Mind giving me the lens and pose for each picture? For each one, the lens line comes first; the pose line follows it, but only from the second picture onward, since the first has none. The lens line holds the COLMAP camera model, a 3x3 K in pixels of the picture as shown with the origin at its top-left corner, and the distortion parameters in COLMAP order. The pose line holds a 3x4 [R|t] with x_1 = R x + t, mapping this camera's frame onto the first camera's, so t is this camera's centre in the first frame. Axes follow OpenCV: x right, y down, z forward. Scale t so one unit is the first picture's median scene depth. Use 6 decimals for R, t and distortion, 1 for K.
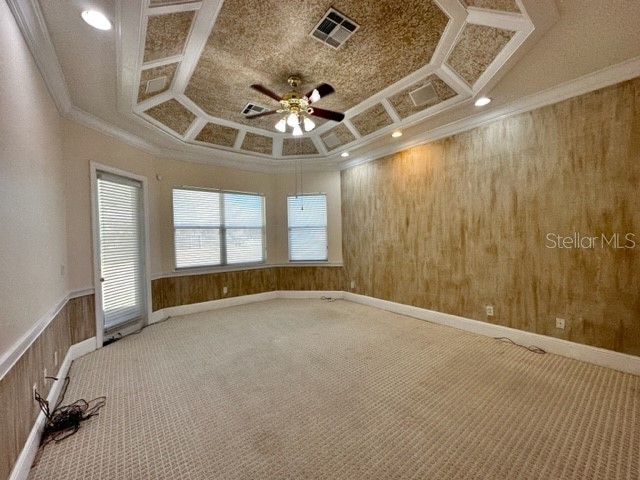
lens RADIAL K [[257.1, 0, 320.3], [0, 257.1, 239.2], [0, 0, 1]] dist [0.000860, 0.000146]
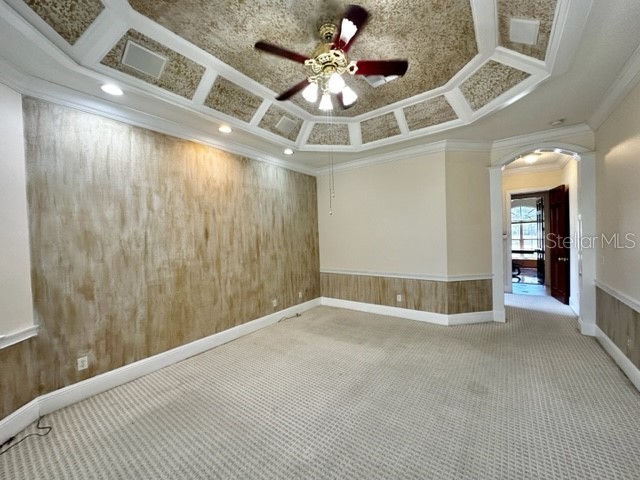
lens RADIAL K [[257.1, 0, 320.5], [0, 257.1, 239.6], [0, 0, 1]] dist [0.000860, 0.000146]
pose [[-0.270685, 0.013553, 0.962573, -0.583237], [0.042465, 0.999096, -0.002126, -0.033080], [-0.961731, 0.040300, -0.271016, 0.937498]]
